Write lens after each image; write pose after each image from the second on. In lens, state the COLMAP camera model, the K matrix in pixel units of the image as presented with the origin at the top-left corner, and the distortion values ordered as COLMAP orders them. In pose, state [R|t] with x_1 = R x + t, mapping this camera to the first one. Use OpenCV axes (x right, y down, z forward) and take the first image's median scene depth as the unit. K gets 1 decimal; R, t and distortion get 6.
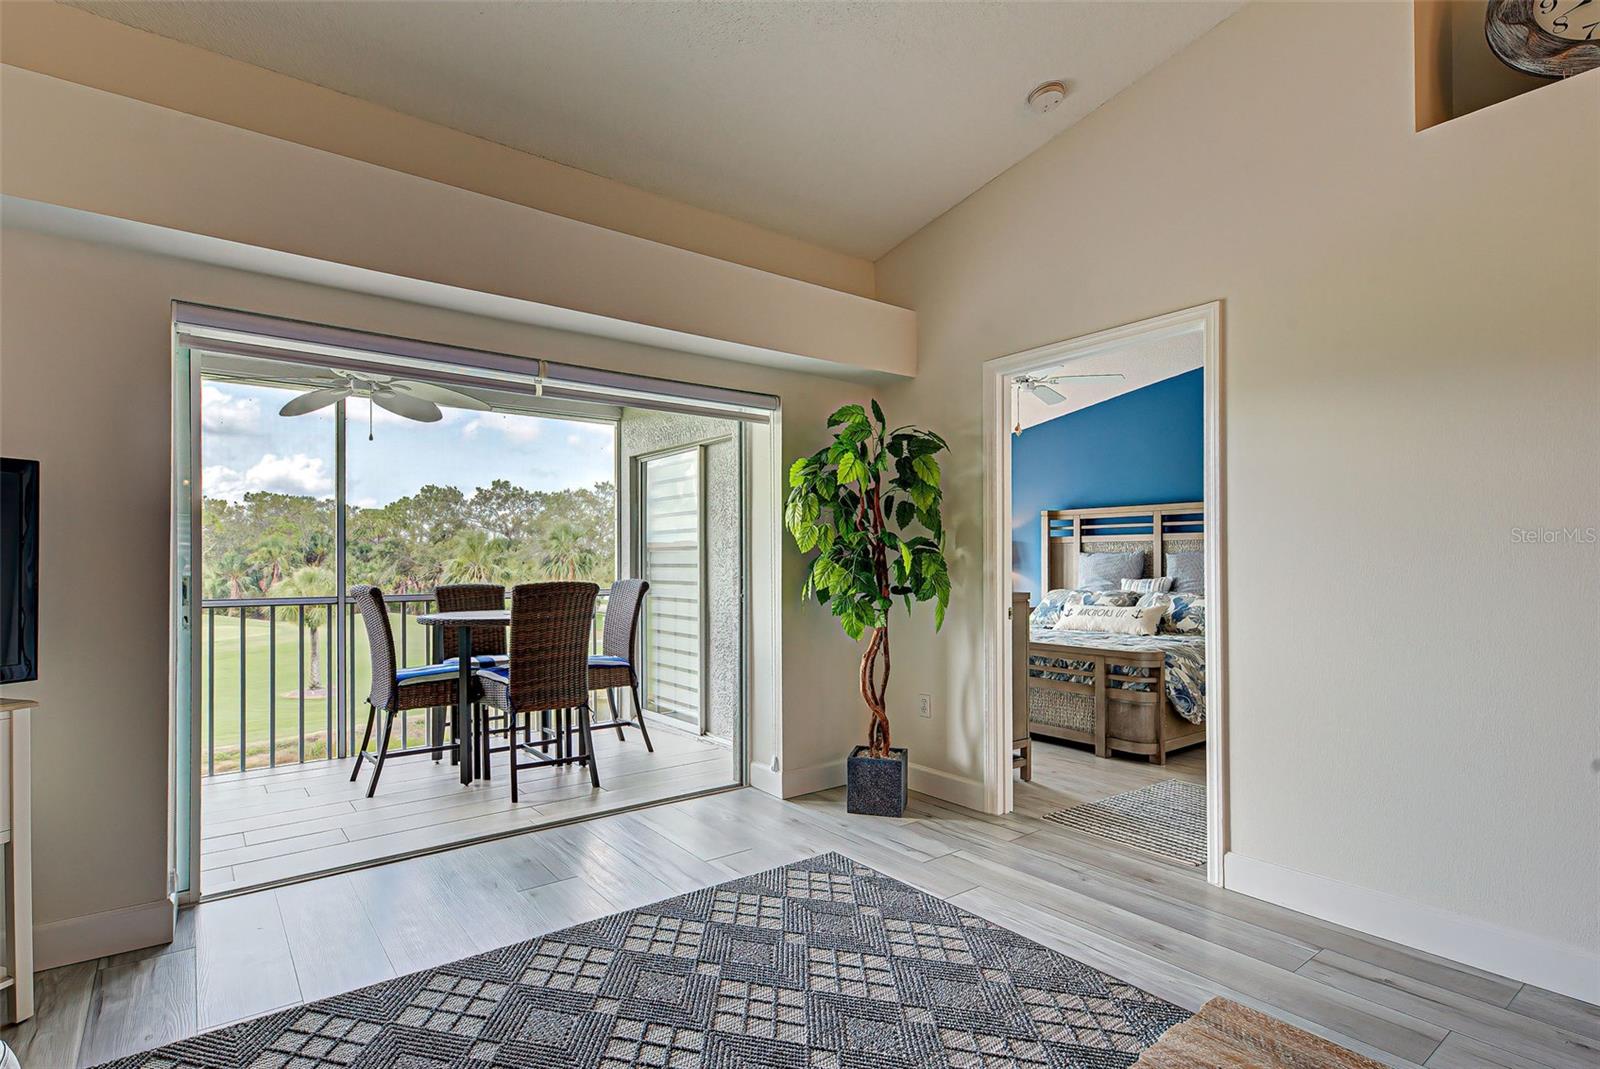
lens RADIAL K [[763.9, 0, 789.5], [0, 763.9, 561.0], [0, 0, 1]] dist [0.000822, 0.000078]
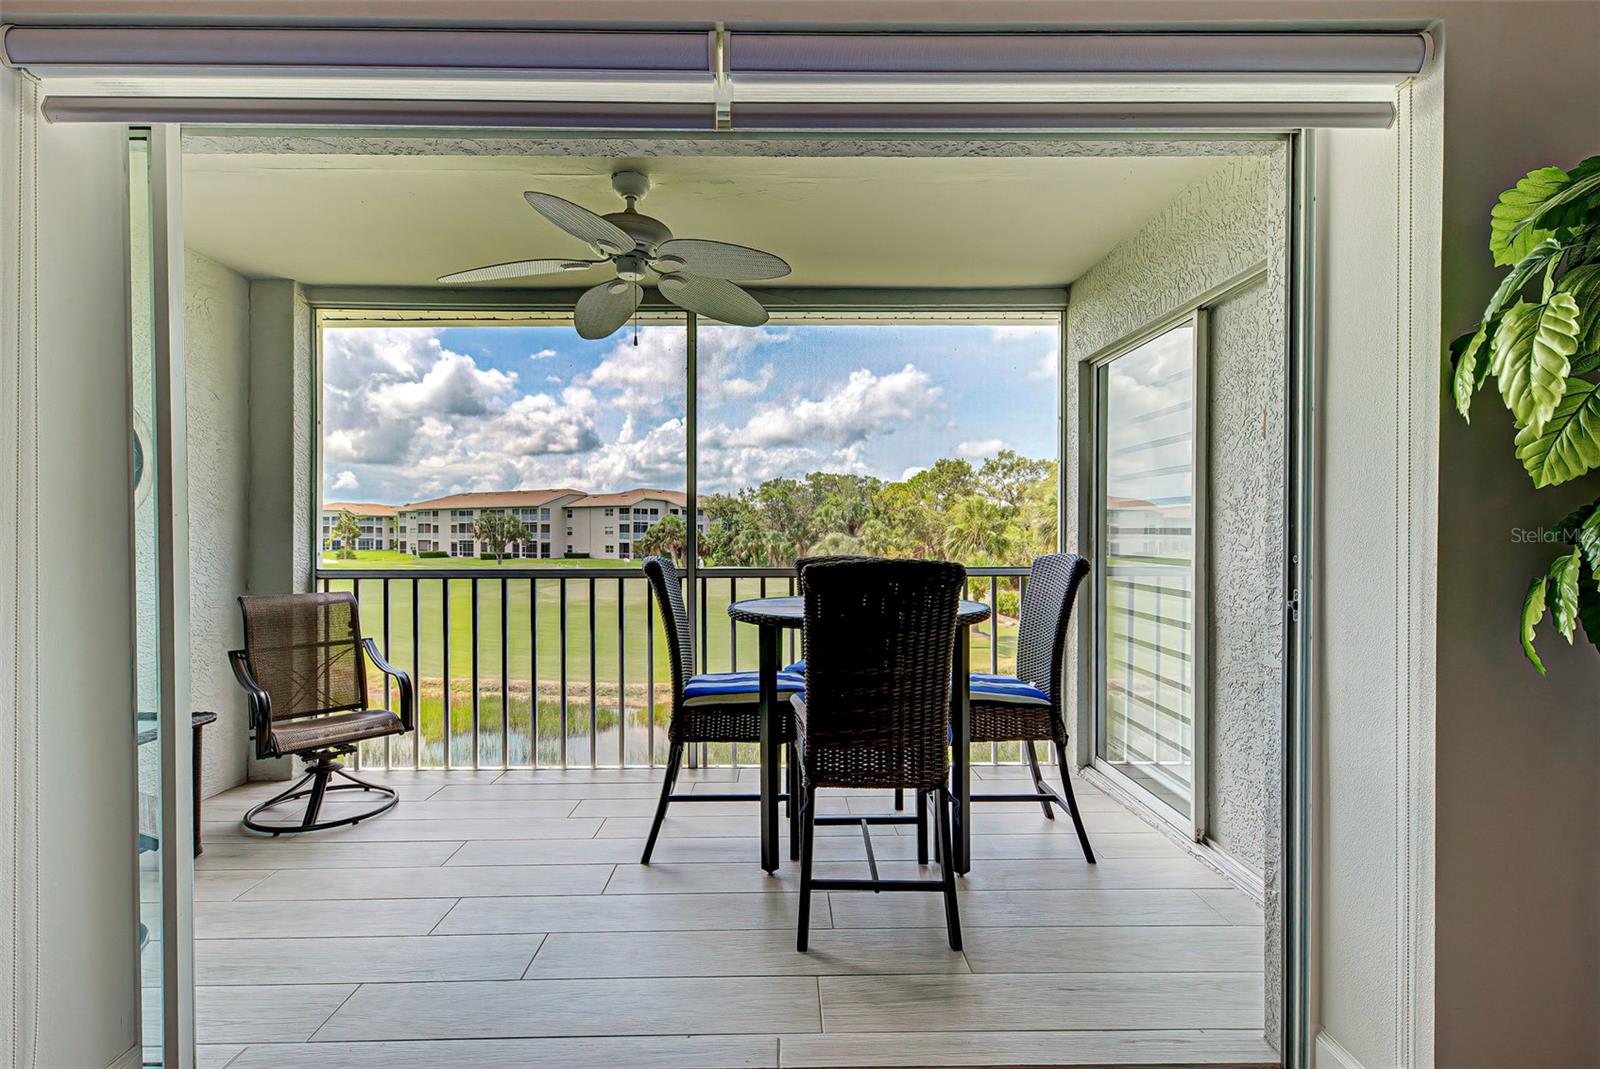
lens RADIAL K [[736.6, 0, 784.6], [0, 736.6, 536.3], [0, 0, 1]] dist [0.003821, -0.000201]
pose [[0.791651, 0.006361, -0.610941, -0.028817], [0.000582, 0.999938, 0.011164, 0.004397], [0.610974, -0.009194, 0.791598, 0.409870]]
